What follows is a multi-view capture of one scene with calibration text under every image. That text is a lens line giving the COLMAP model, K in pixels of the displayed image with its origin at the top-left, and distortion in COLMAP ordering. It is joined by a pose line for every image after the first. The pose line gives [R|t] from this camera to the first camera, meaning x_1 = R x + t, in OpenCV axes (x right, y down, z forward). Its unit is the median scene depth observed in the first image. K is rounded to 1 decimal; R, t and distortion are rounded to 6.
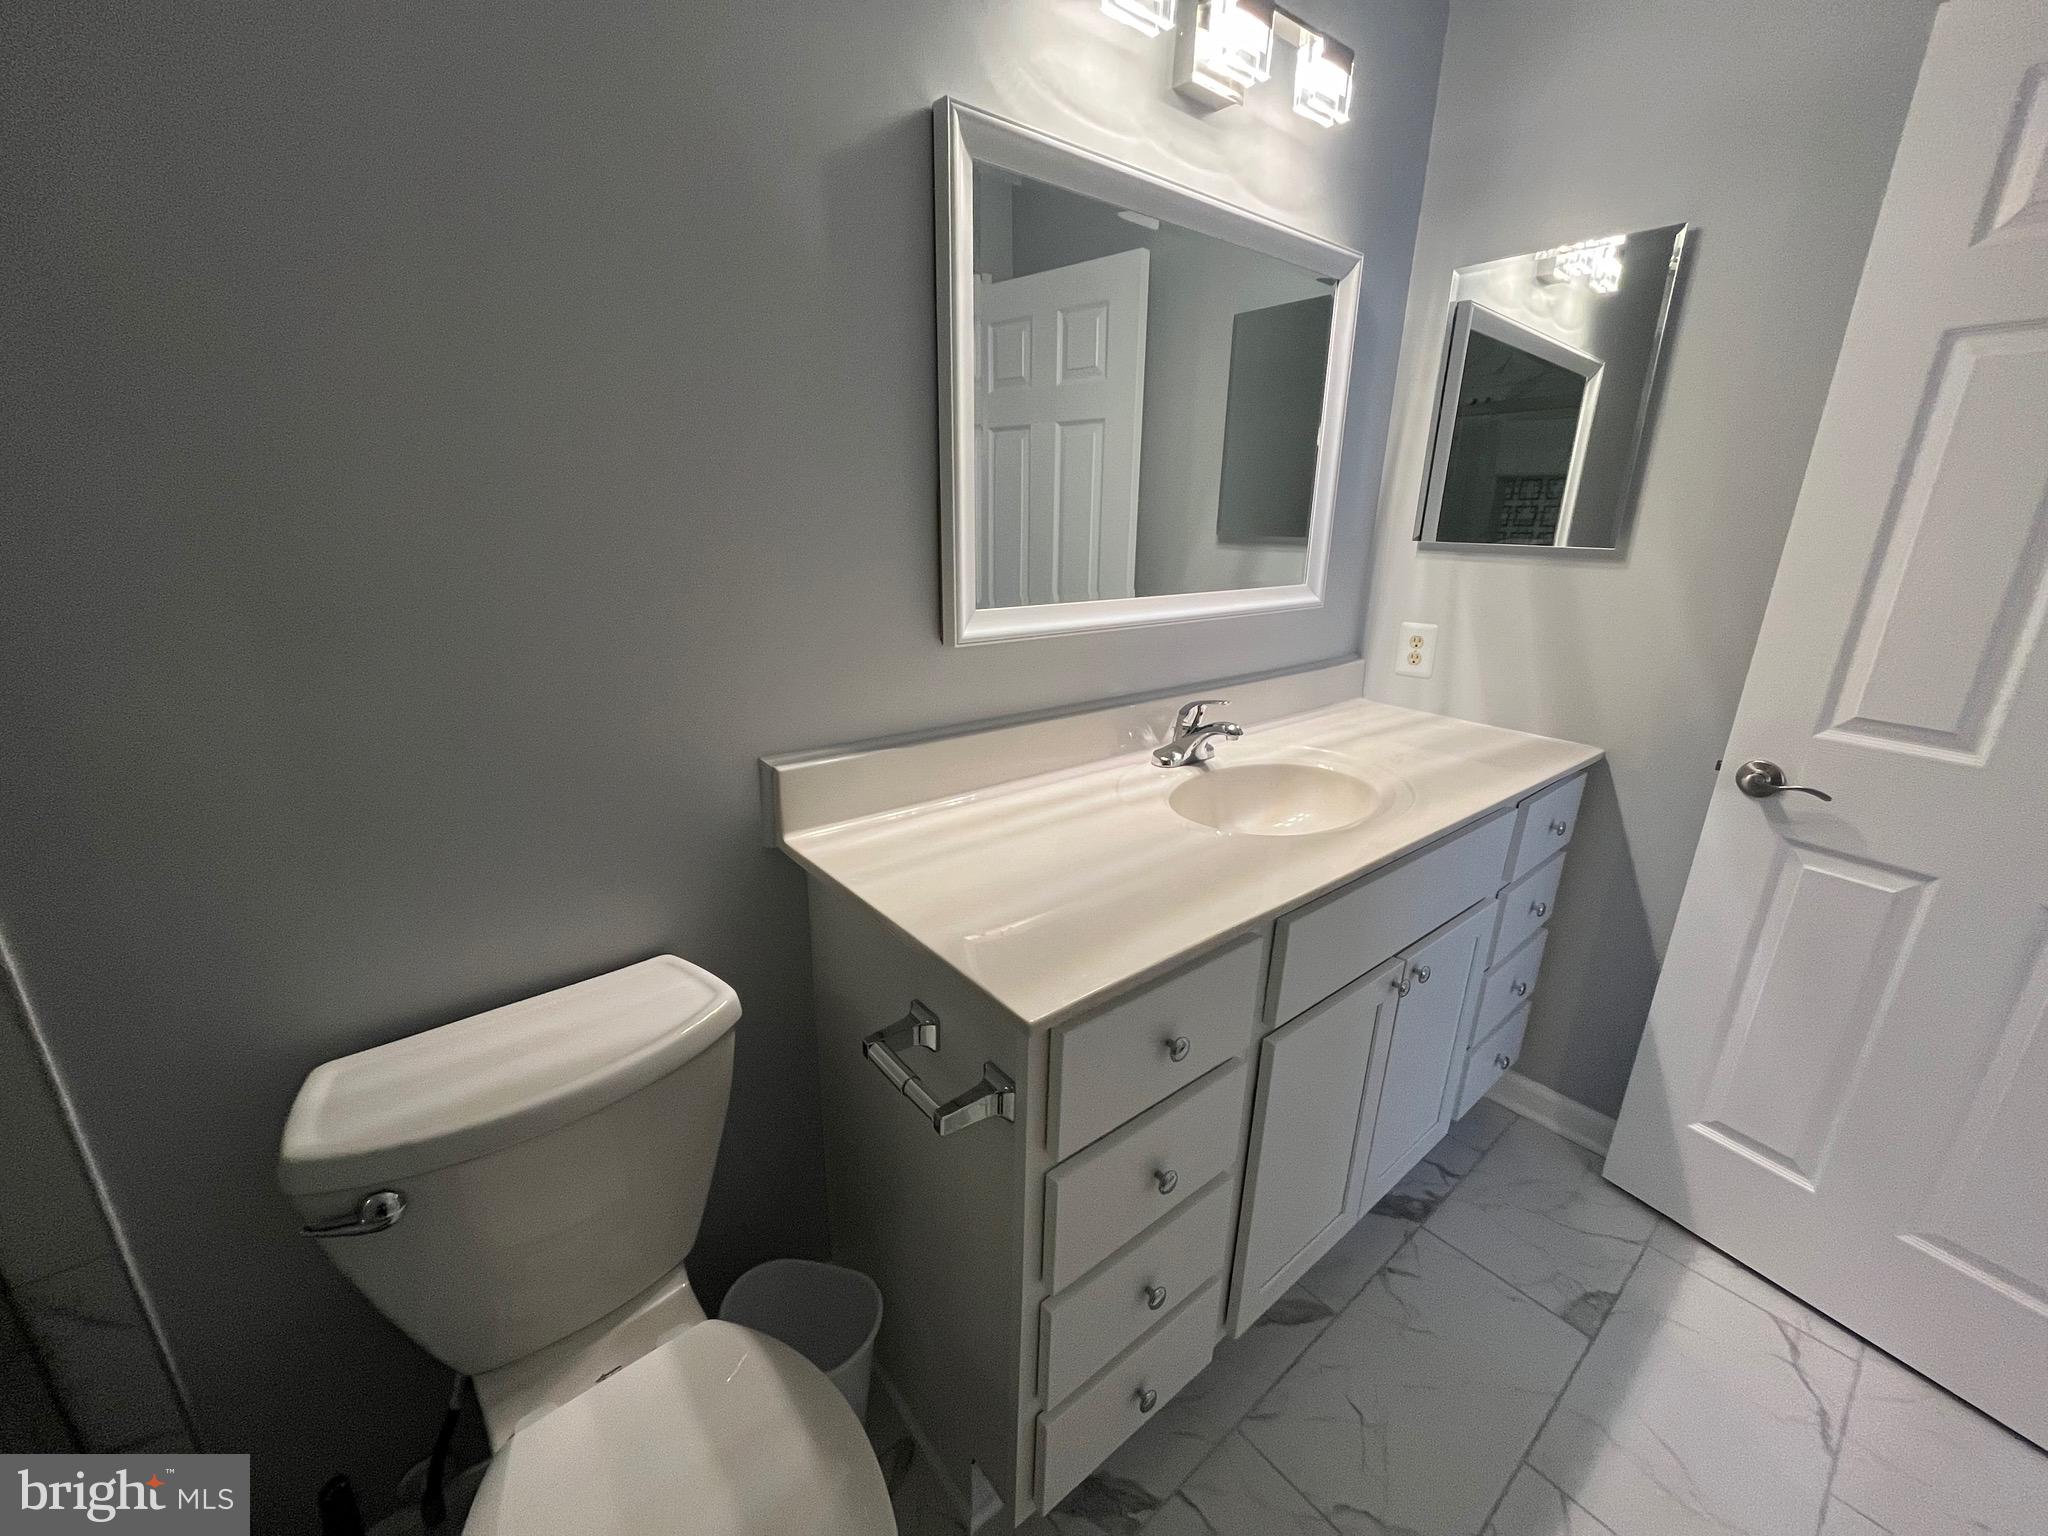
lens RADIAL K [[824.7, 0, 1028.3], [0, 824.7, 778.0], [0, 0, 1]] dist [-0.001845, -0.000679]
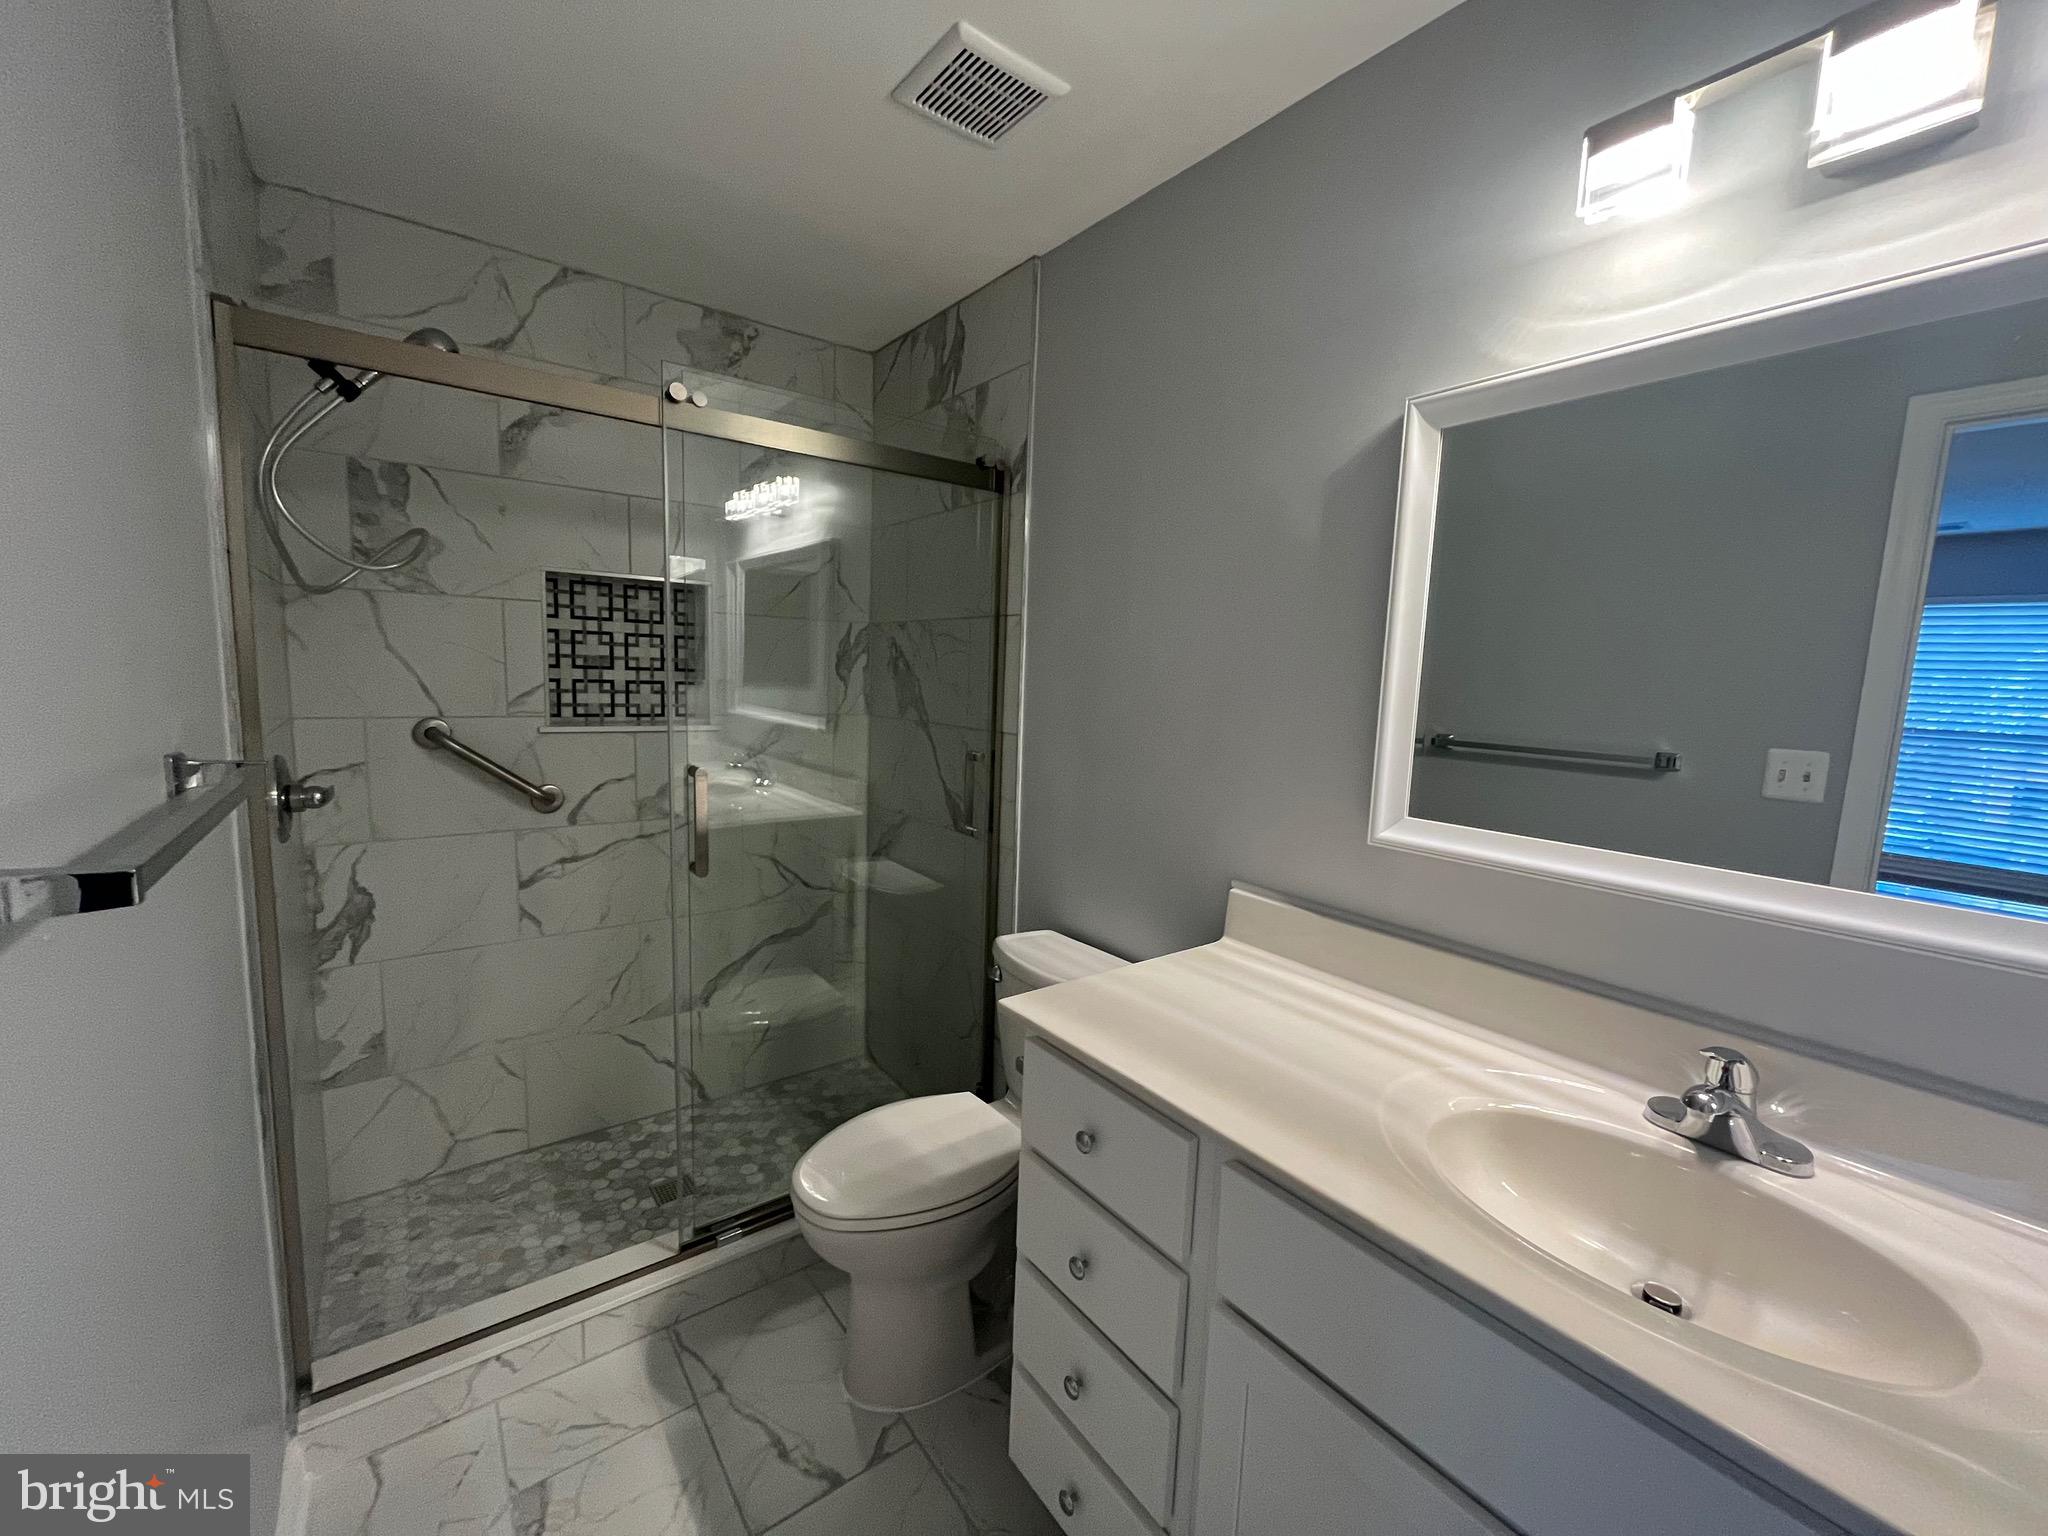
lens RADIAL K [[824.7, 0, 1030.6], [0, 824.7, 771.6], [0, 0, 1]] dist [-0.001845, -0.000679]
pose [[-0.050516, 0.105860, -0.993097, 0.936555], [-0.340626, 0.932919, 0.116772, -0.207890], [0.938841, 0.344174, -0.011069, 0.531535]]
